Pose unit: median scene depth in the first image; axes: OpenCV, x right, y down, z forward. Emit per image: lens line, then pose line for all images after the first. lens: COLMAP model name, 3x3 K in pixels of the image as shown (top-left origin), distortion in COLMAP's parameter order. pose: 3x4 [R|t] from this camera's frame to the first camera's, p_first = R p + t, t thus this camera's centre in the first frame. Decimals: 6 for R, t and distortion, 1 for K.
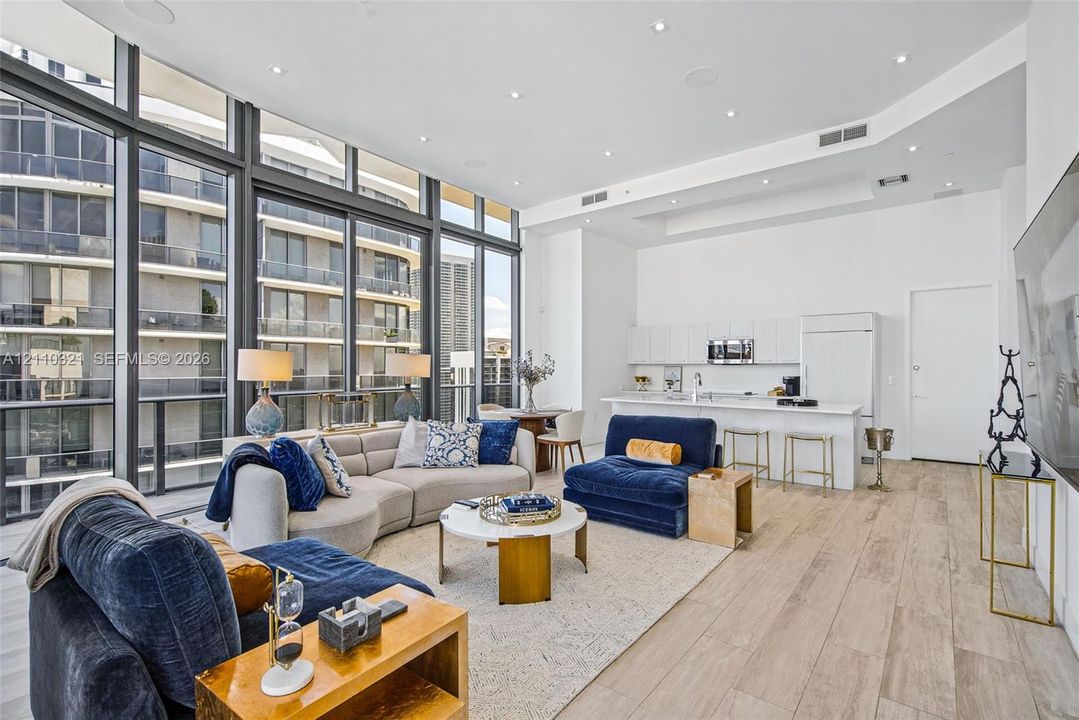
lens RADIAL K [[486.8, 0, 547.4], [0, 486.8, 366.3], [0, 0, 1]] dist [-0.001426, -0.000205]
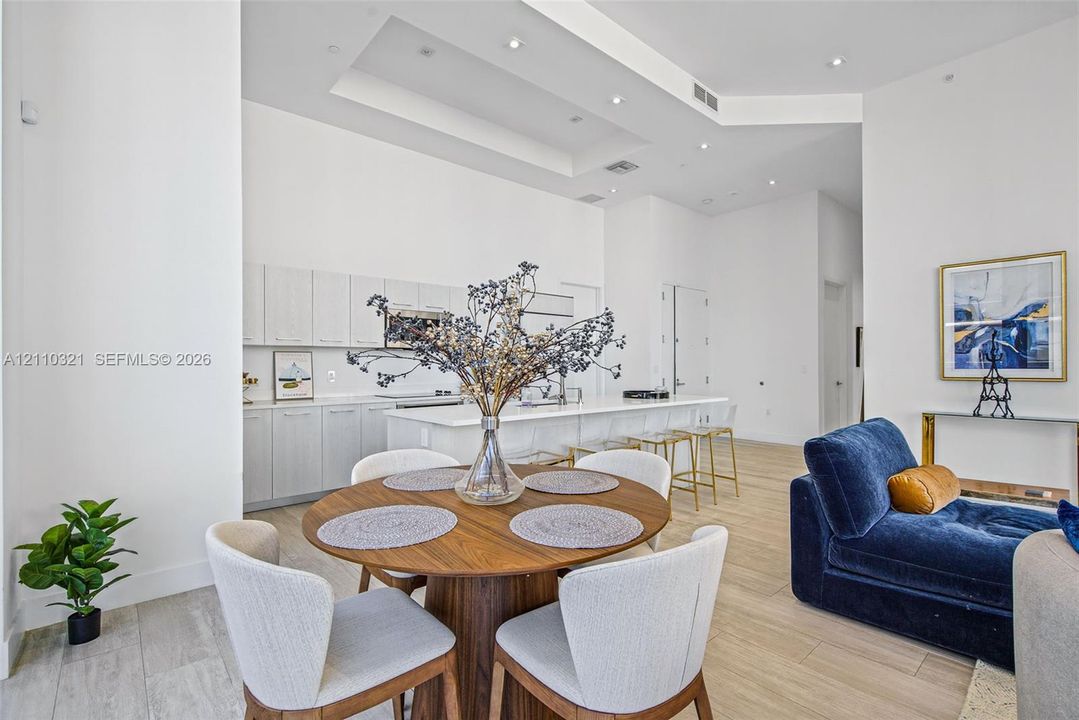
lens RADIAL K [[486.8, 0, 547.4], [0, 486.8, 366.3], [0, 0, 1]] dist [-0.001426, -0.000205]
pose [[0.184801, -0.004268, 0.982767, -0.222300], [0.003884, 0.999986, 0.003613, 0.016542], [-0.982768, 0.003149, 0.184815, 0.710557]]
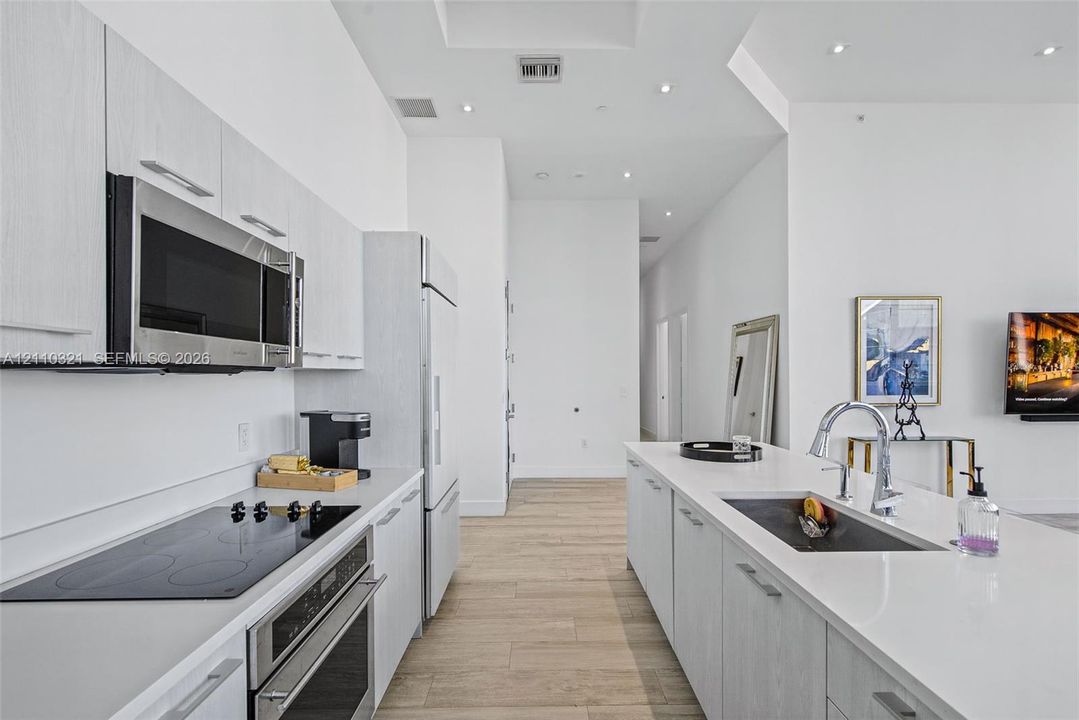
lens RADIAL K [[493.7, 0, 541.0], [0, 493.7, 383.9], [0, 0, 1]] dist [0.000451, 0.000008]
pose [[-0.624368, -0.008139, 0.781088, 0.166104], [0.003573, 0.999905, 0.013275, 0.000940], [-0.781122, 0.011079, -0.624280, 1.019641]]
